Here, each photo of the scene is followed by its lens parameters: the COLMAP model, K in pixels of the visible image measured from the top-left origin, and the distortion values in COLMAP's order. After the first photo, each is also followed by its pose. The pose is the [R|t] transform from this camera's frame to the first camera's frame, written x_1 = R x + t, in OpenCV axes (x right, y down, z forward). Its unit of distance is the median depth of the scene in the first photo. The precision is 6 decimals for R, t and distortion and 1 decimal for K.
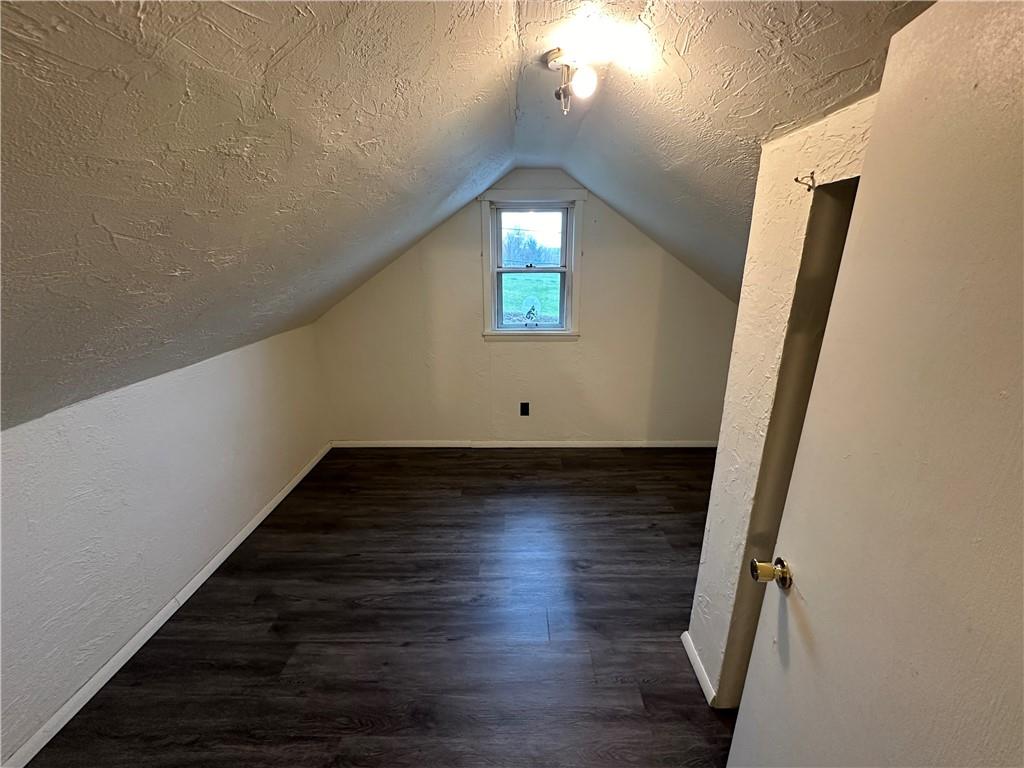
lens RADIAL K [[407.8, 0, 512.0], [0, 407.8, 384.0], [0, 0, 1]] dist [0.000289, 0.000144]
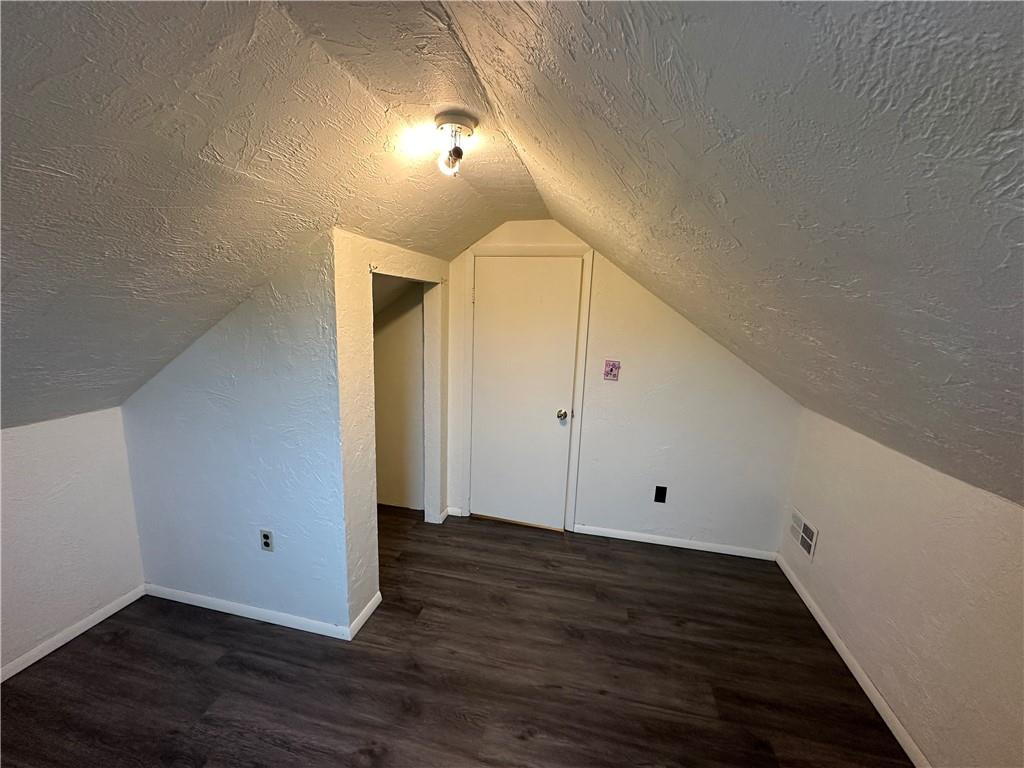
lens RADIAL K [[407.8, 0, 512.0], [0, 407.8, 384.0], [0, 0, 1]] dist [0.000289, 0.000144]
pose [[-0.978030, -0.069886, 0.196403, -0.184371], [0.029469, 0.886326, 0.462124, -0.495162], [-0.206373, 0.457758, -0.864793, 1.551349]]
